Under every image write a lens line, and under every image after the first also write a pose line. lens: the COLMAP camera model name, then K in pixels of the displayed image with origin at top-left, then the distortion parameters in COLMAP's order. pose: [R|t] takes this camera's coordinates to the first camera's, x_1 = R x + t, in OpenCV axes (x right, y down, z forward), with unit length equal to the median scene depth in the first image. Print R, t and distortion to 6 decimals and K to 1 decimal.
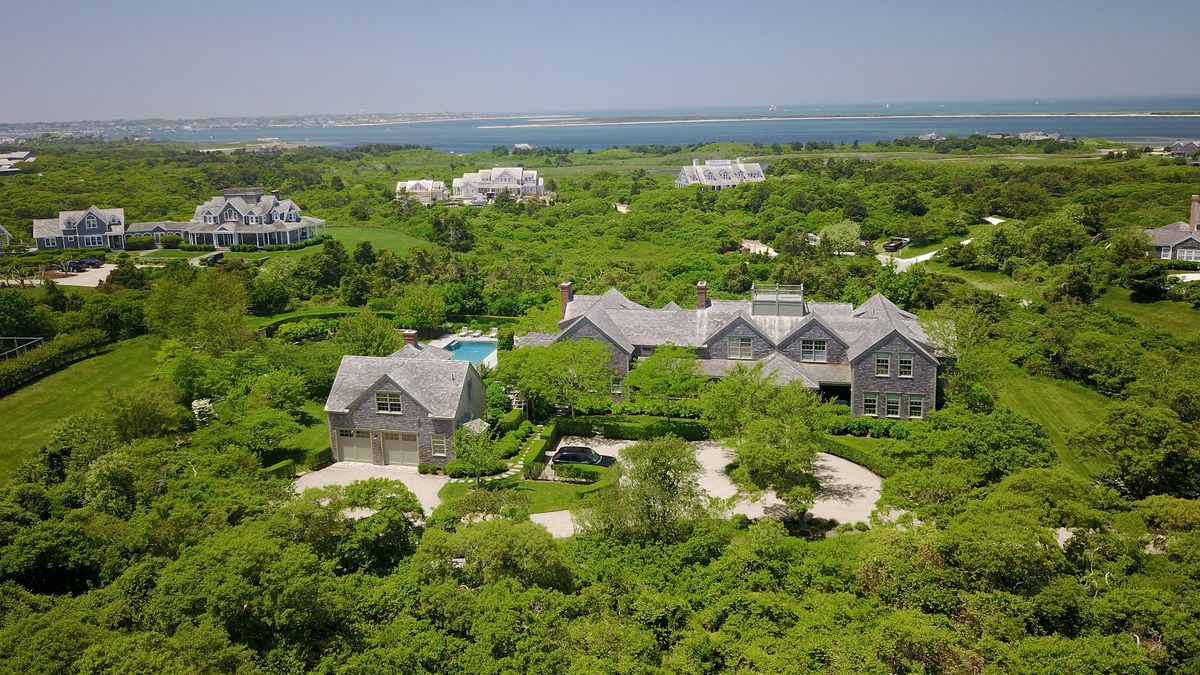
lens RADIAL K [[1068.4, 0, 600.0], [0, 1068.4, 337.5], [0, 0, 1]] dist [0.073929, -0.275502]
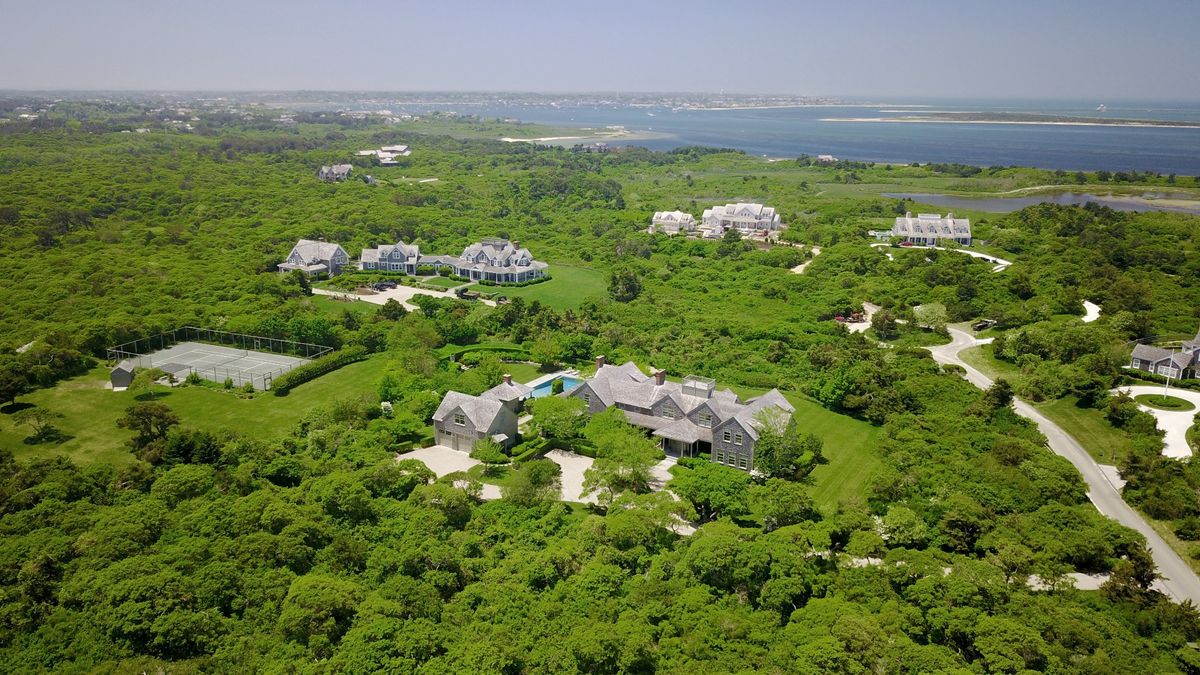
lens RADIAL K [[1068.4, 0, 600.0], [0, 1068.4, 337.5], [0, 0, 1]] dist [0.073929, -0.275502]
pose [[0.943136, 0.115740, -0.311606, 0.276974], [-0.108022, 0.993262, 0.041977, -0.085995], [0.314365, -0.005930, 0.949284, -0.339827]]
